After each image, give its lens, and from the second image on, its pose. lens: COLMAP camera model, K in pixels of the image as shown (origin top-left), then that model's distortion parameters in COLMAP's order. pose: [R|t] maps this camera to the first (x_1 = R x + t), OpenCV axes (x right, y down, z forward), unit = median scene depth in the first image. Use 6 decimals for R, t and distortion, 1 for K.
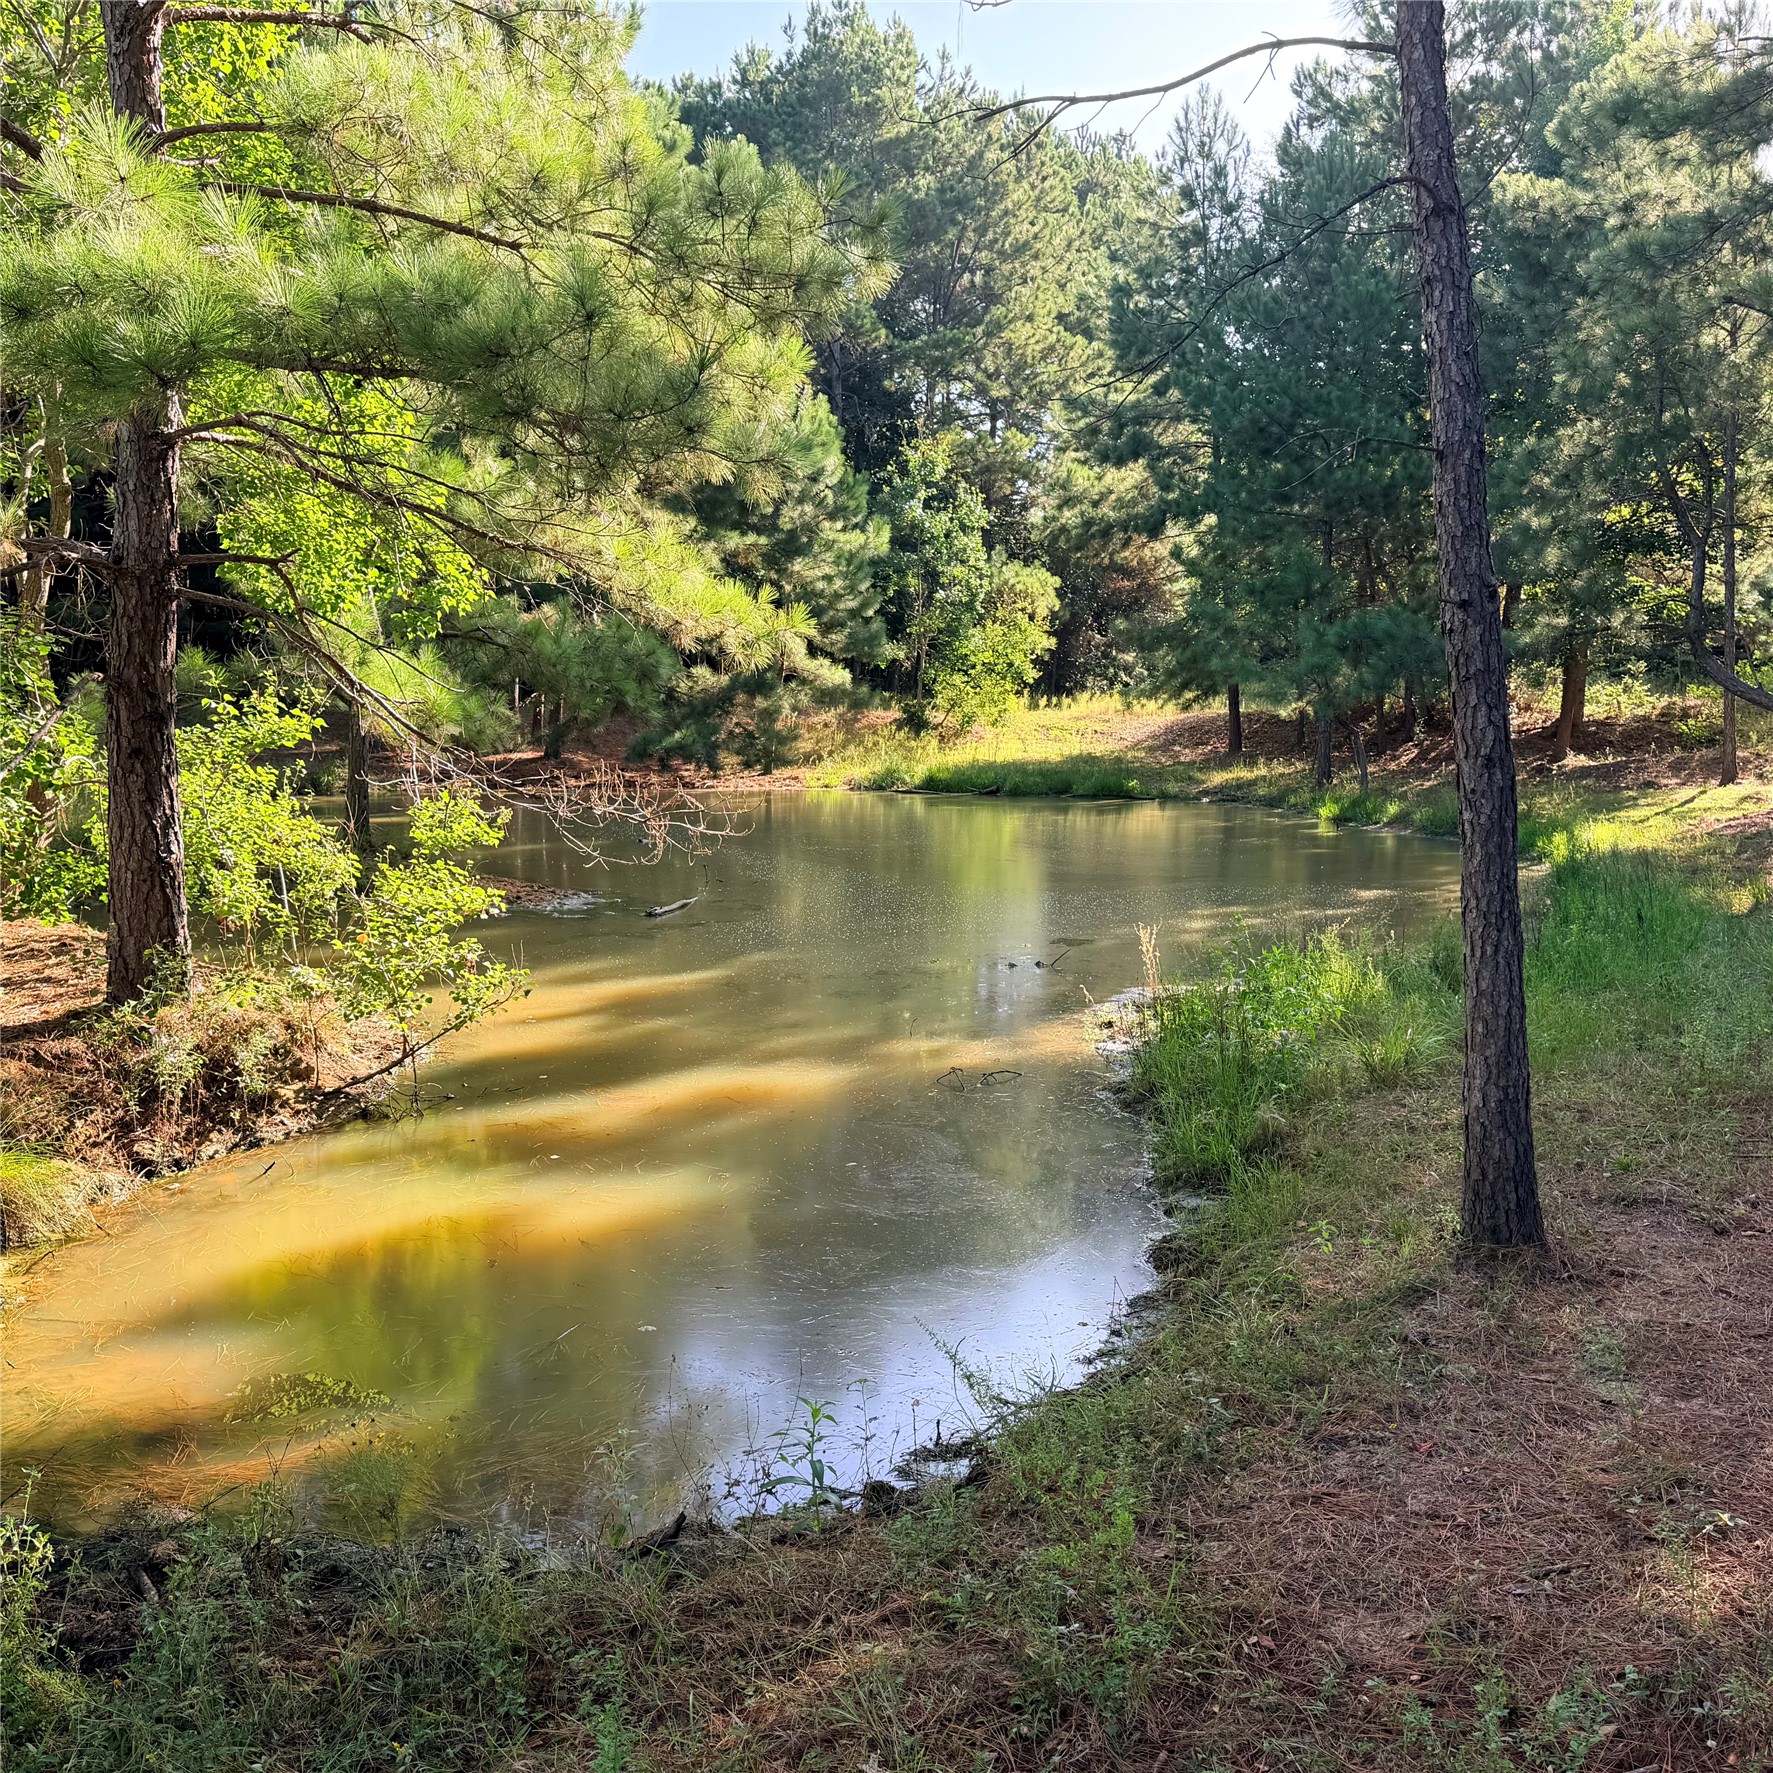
lens RADIAL K [[1654.6, 0, 887.2], [0, 1654.6, 914.3], [0, 0, 1]] dist [0.075816, -0.105911]
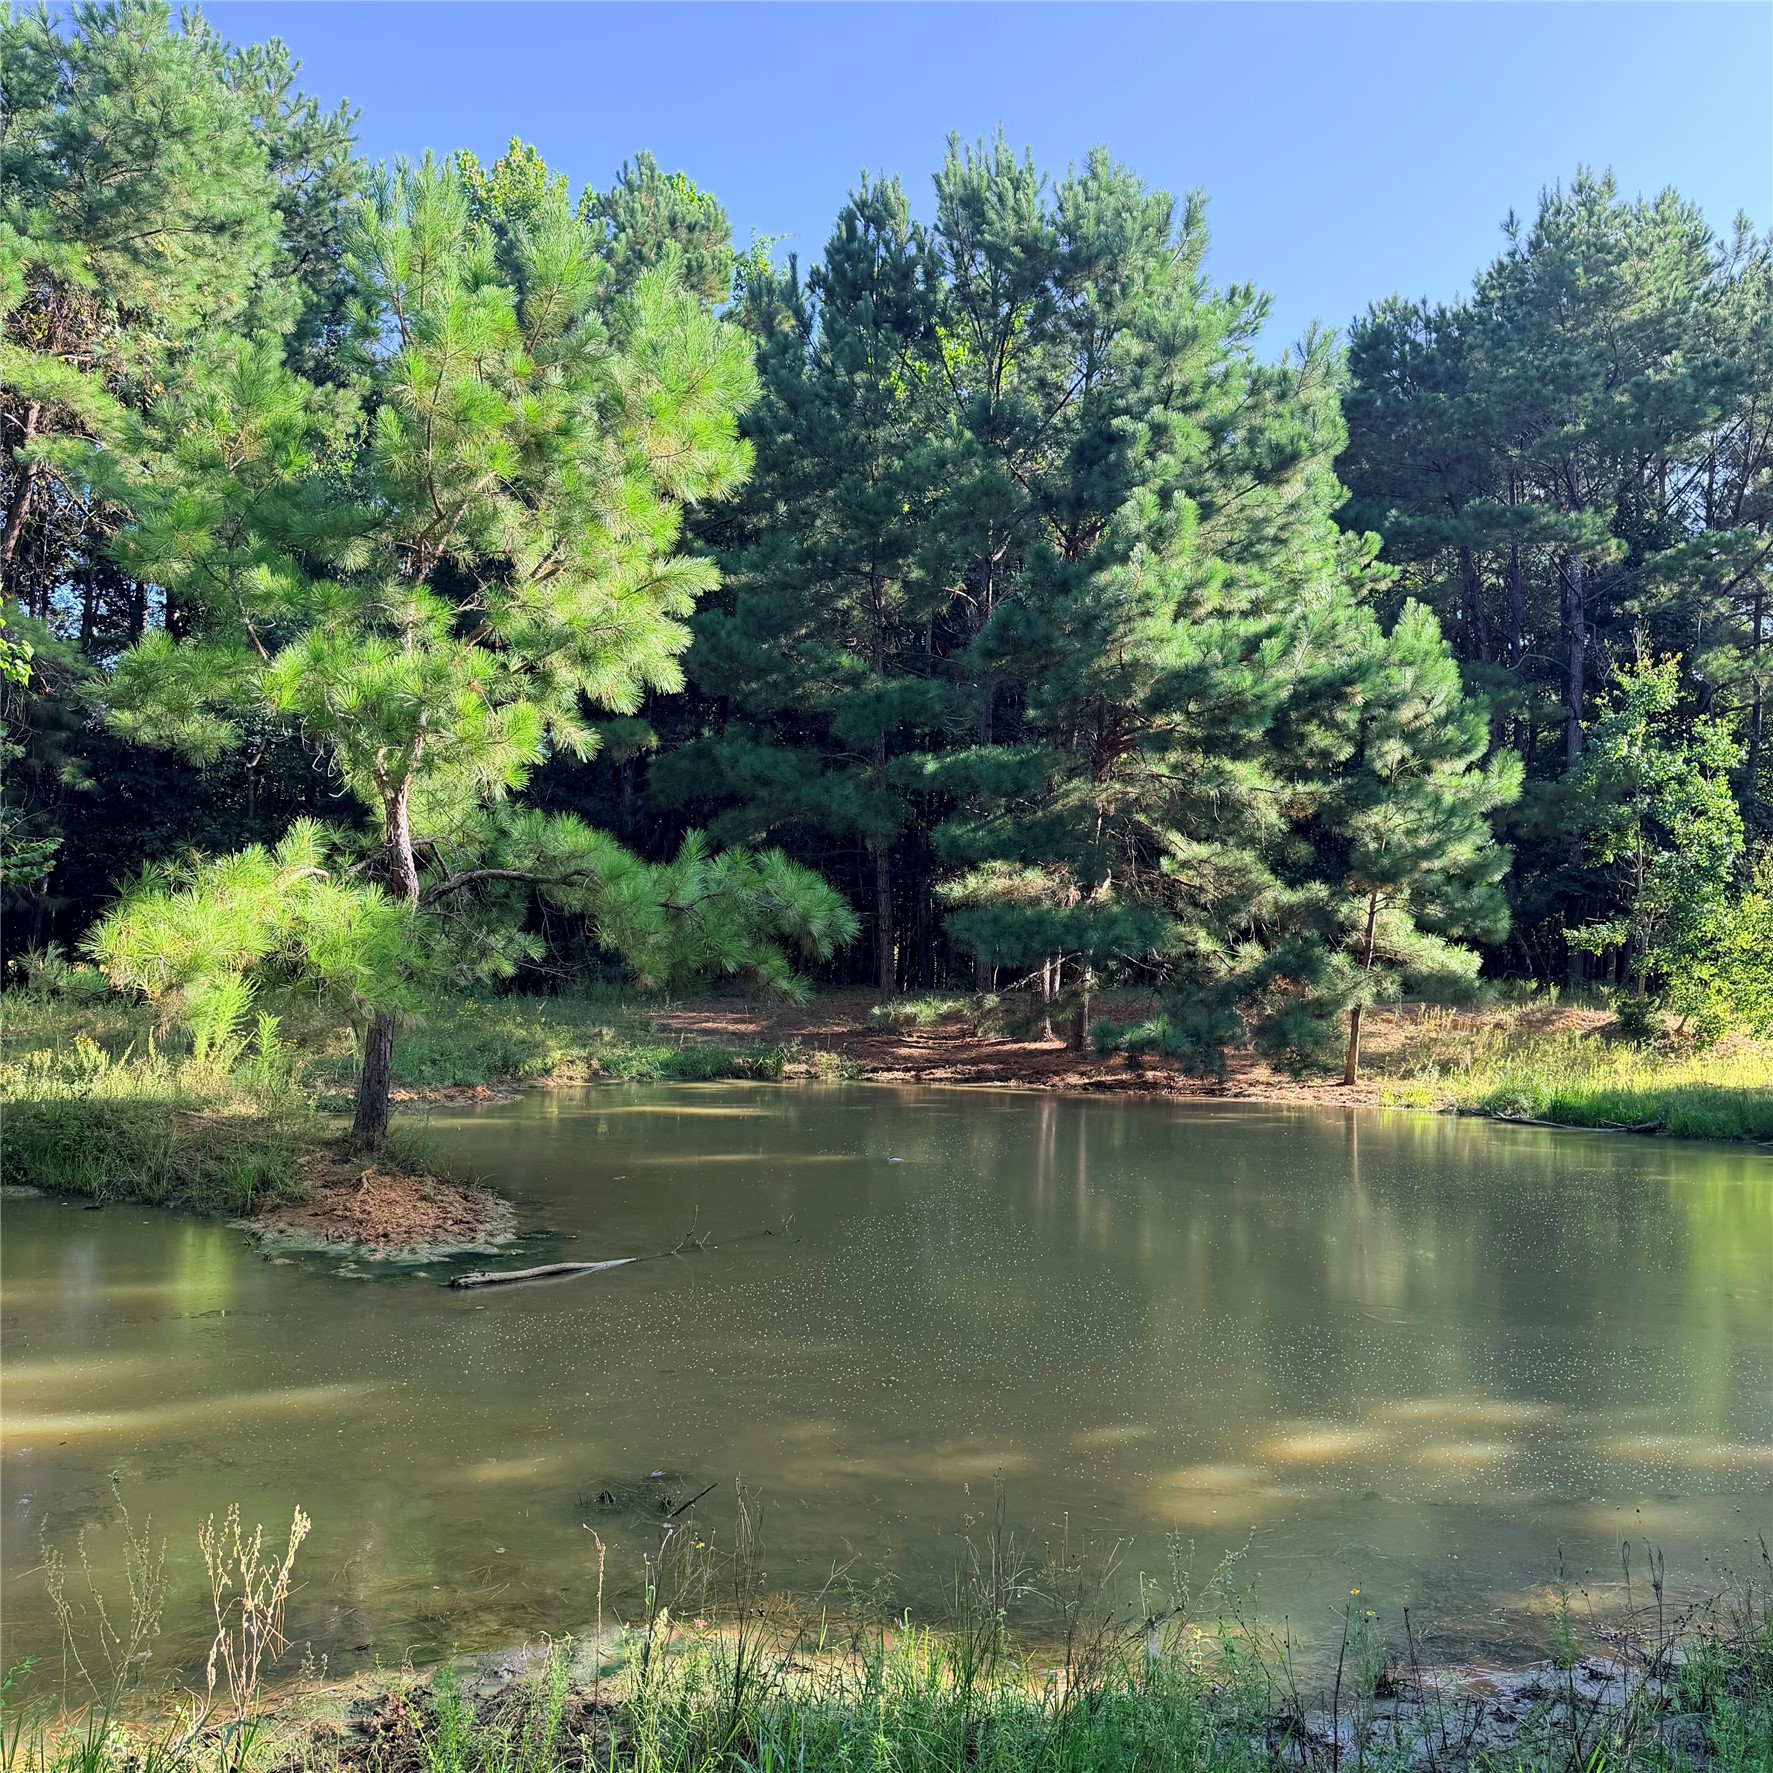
lens RADIAL K [[1674.4, 0, 886.5], [0, 1674.4, 859.9], [0, 0, 1]] dist [0.086871, -0.088984]
pose [[0.861143, -0.011526, -0.508232, 0.125040], [-0.092245, 0.979604, -0.178515, -0.024202], [0.499924, 0.200609, 0.842515, 0.191631]]
